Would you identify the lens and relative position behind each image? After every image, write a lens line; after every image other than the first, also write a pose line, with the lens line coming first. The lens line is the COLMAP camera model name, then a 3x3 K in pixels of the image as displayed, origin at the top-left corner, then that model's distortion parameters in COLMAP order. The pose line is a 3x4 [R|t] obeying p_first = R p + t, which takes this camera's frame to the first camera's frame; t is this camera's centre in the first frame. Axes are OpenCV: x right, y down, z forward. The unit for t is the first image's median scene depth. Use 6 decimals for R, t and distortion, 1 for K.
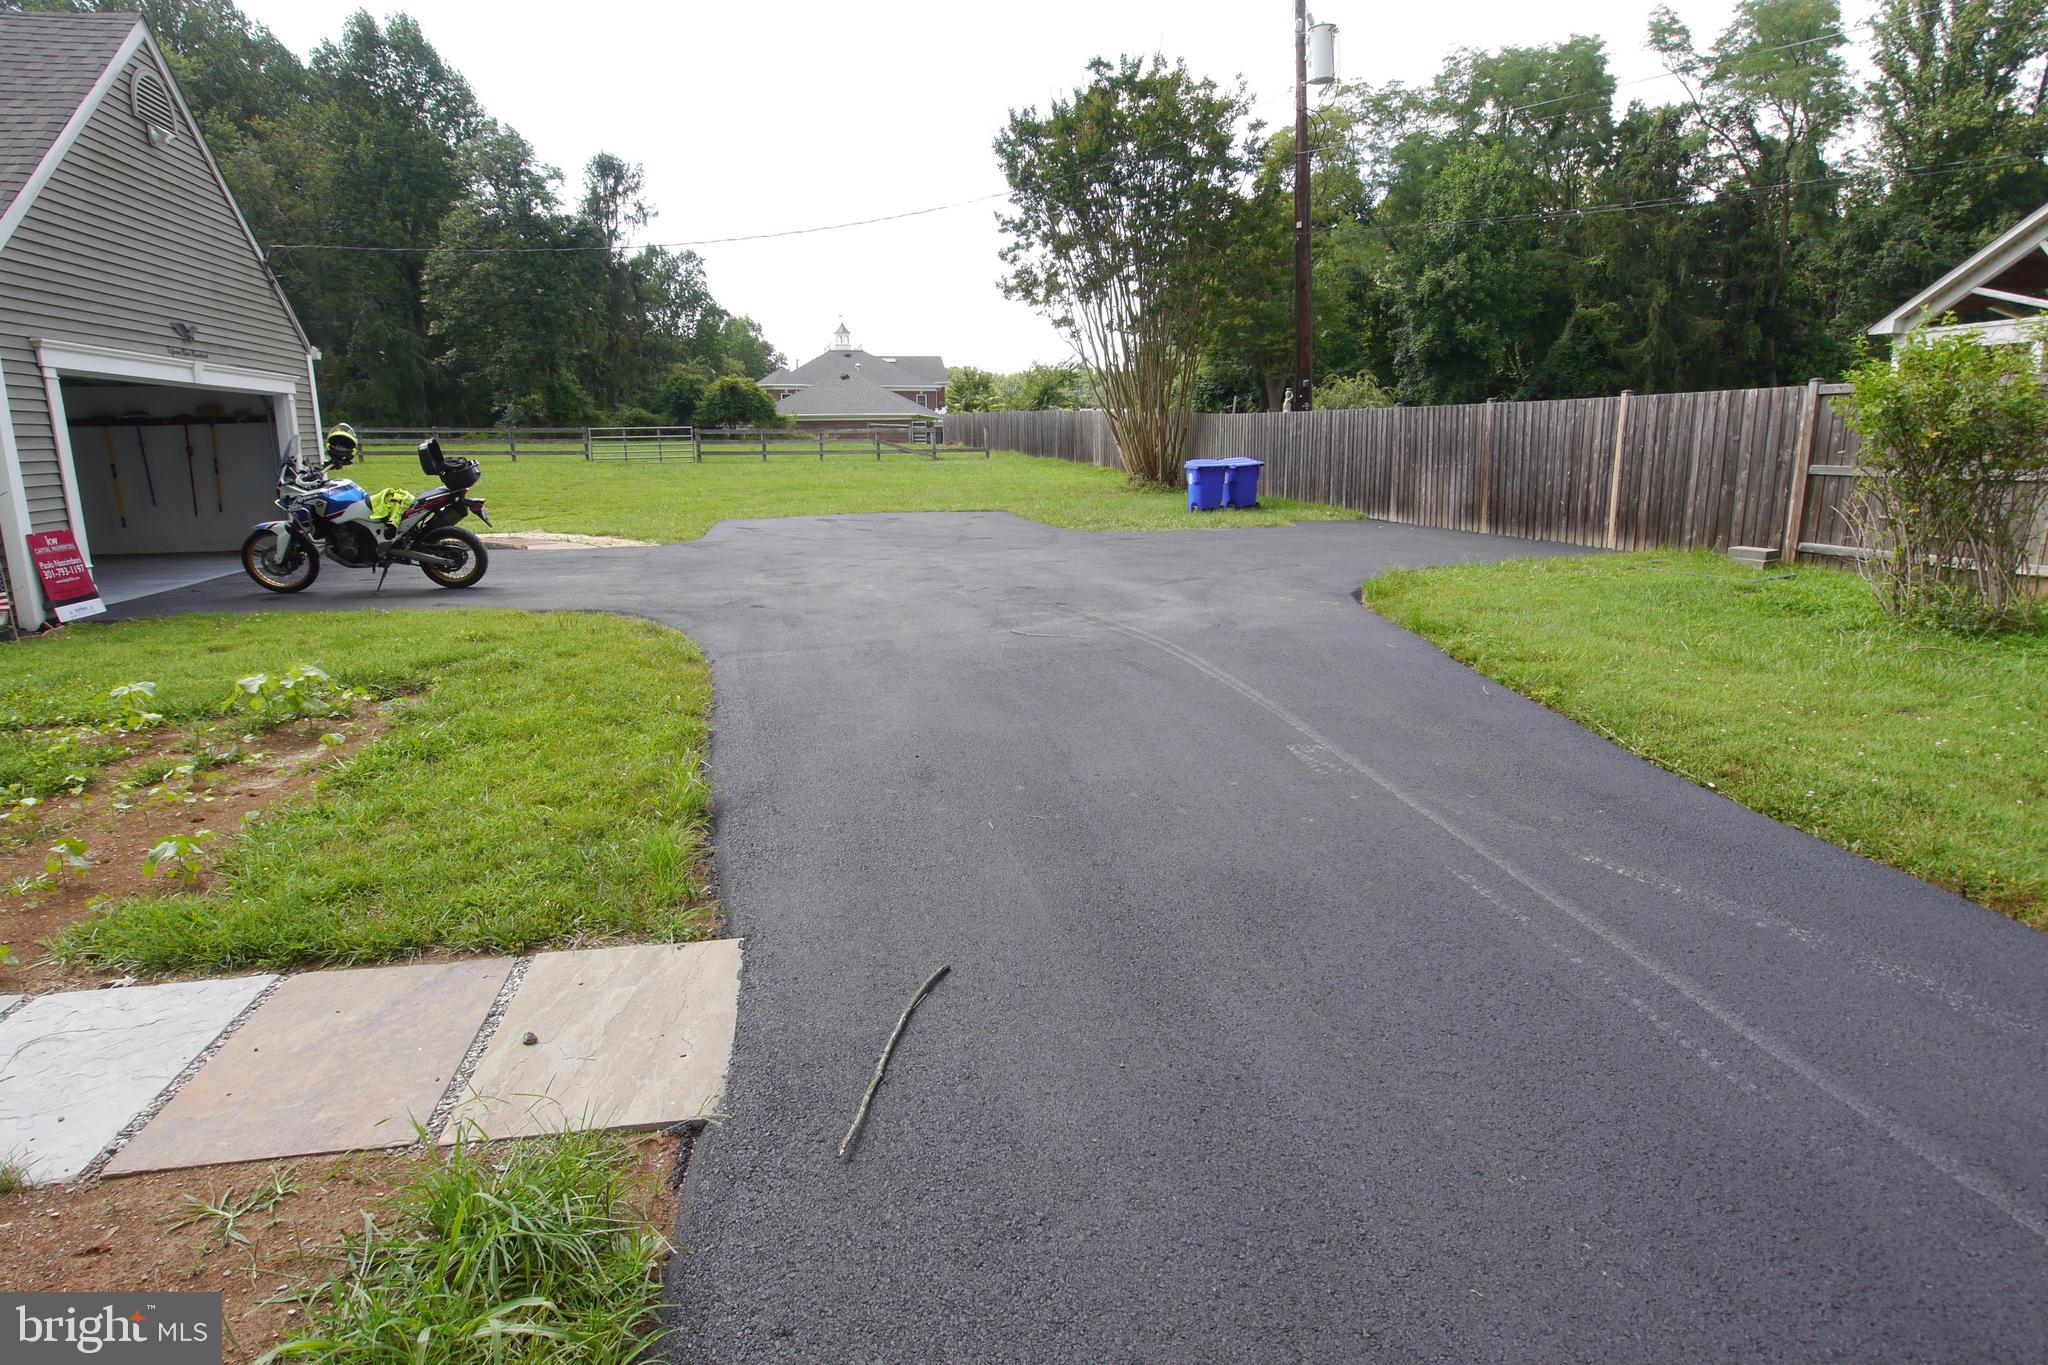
lens RADIAL K [[1073.0, 0, 1021.2], [0, 1073.0, 671.6], [0, 0, 1]] dist [-0.003783, -0.007240]
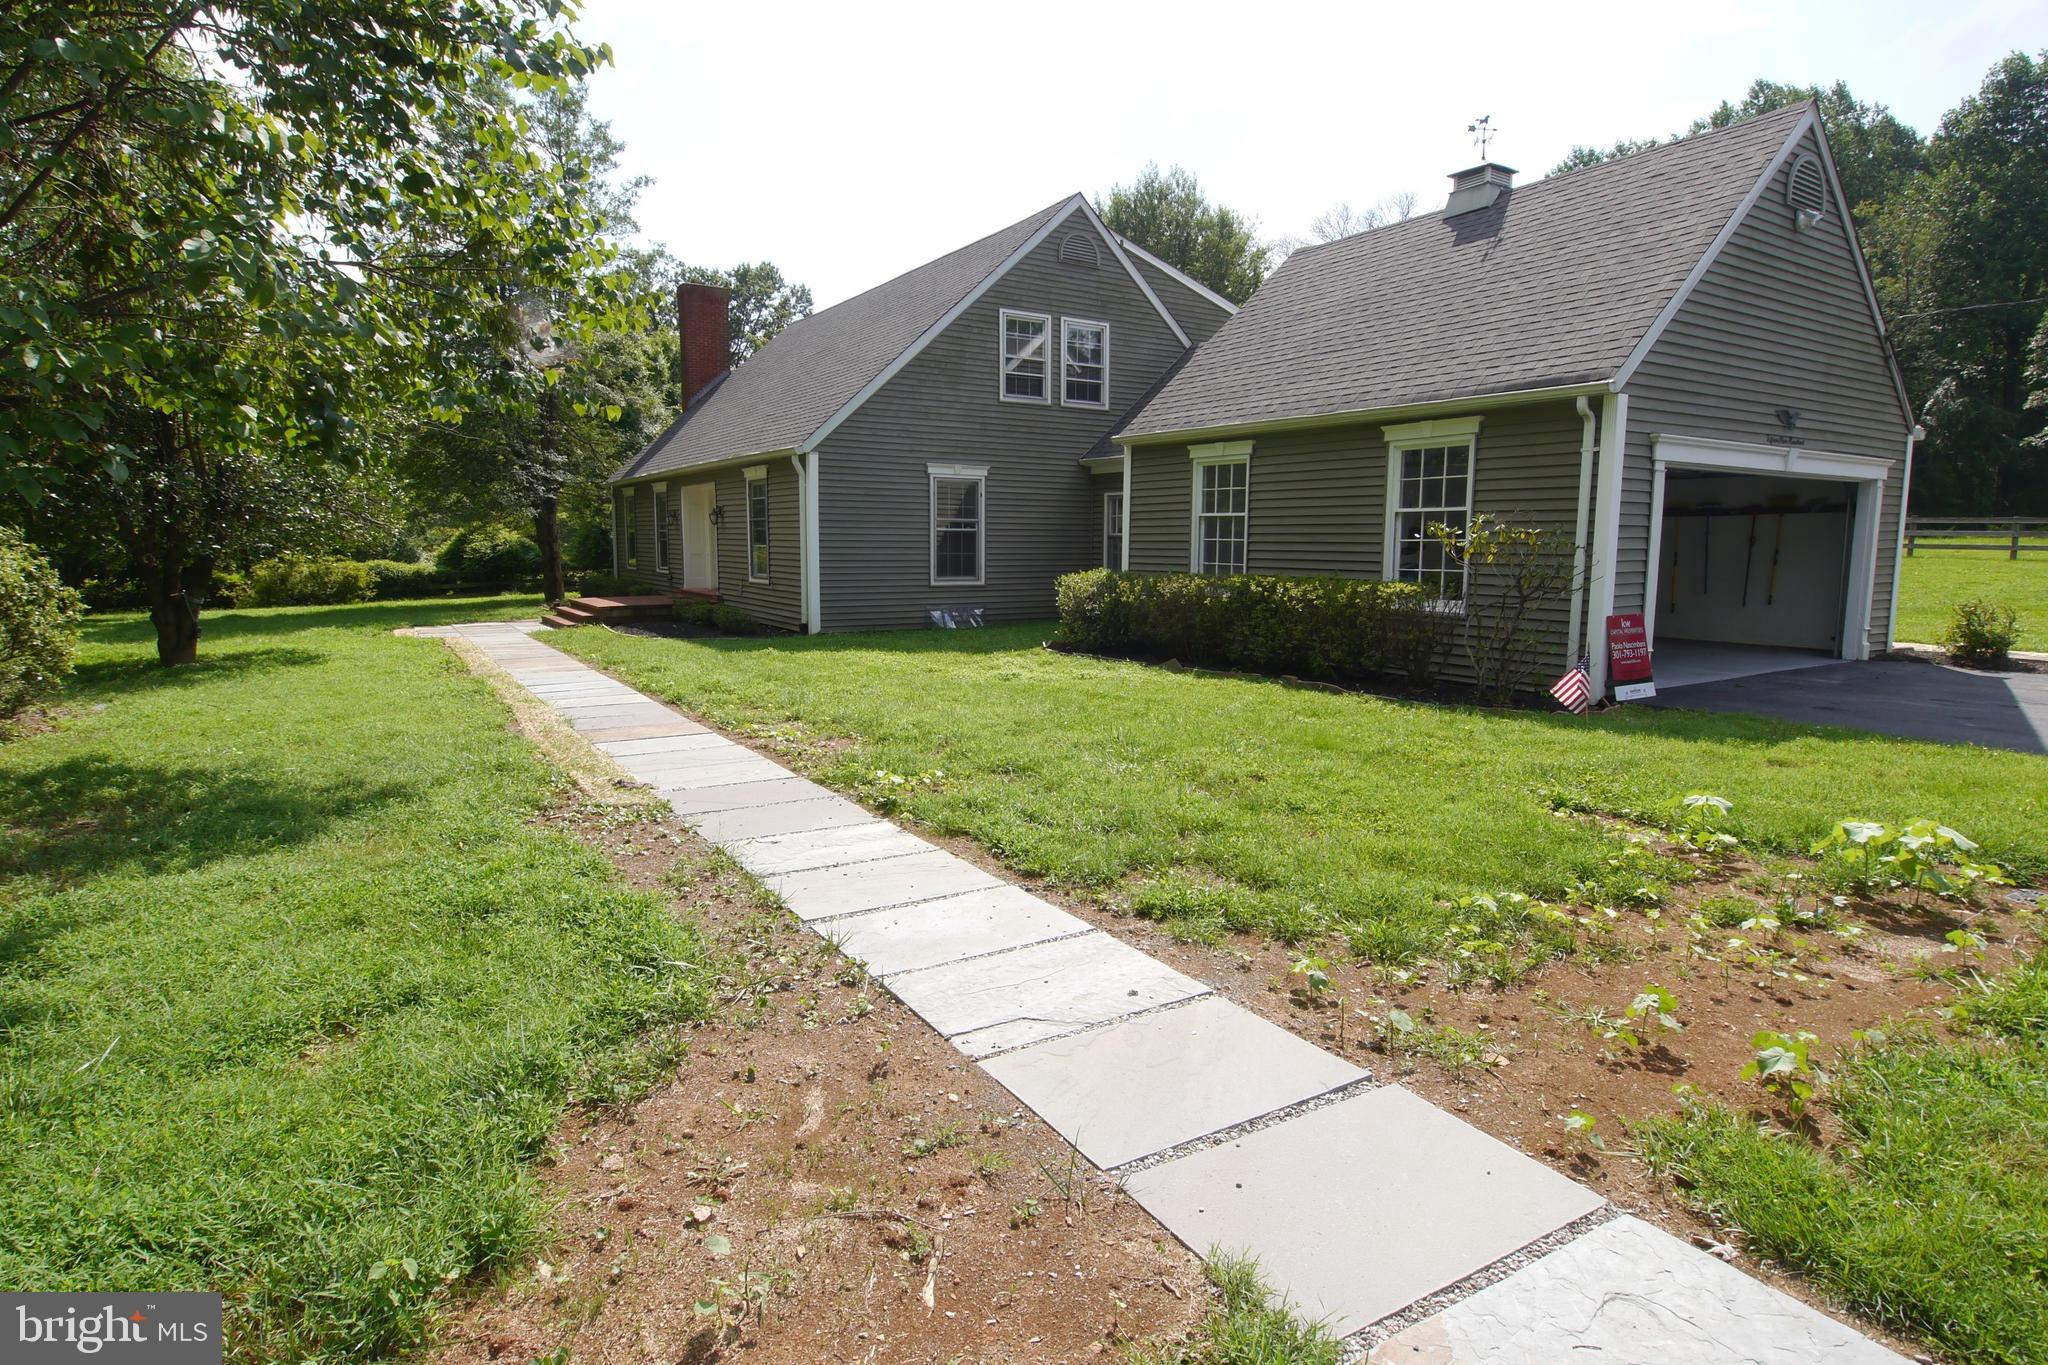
lens RADIAL K [[1073.0, 0, 1024.4], [0, 1073.0, 672.0], [0, 0, 1]] dist [-0.003783, -0.007240]
pose [[0.349267, 0.125182, -0.928624, -0.108698], [-0.200667, 0.978036, 0.056370, -0.013673], [0.915284, 0.166656, 0.366716, 0.062705]]
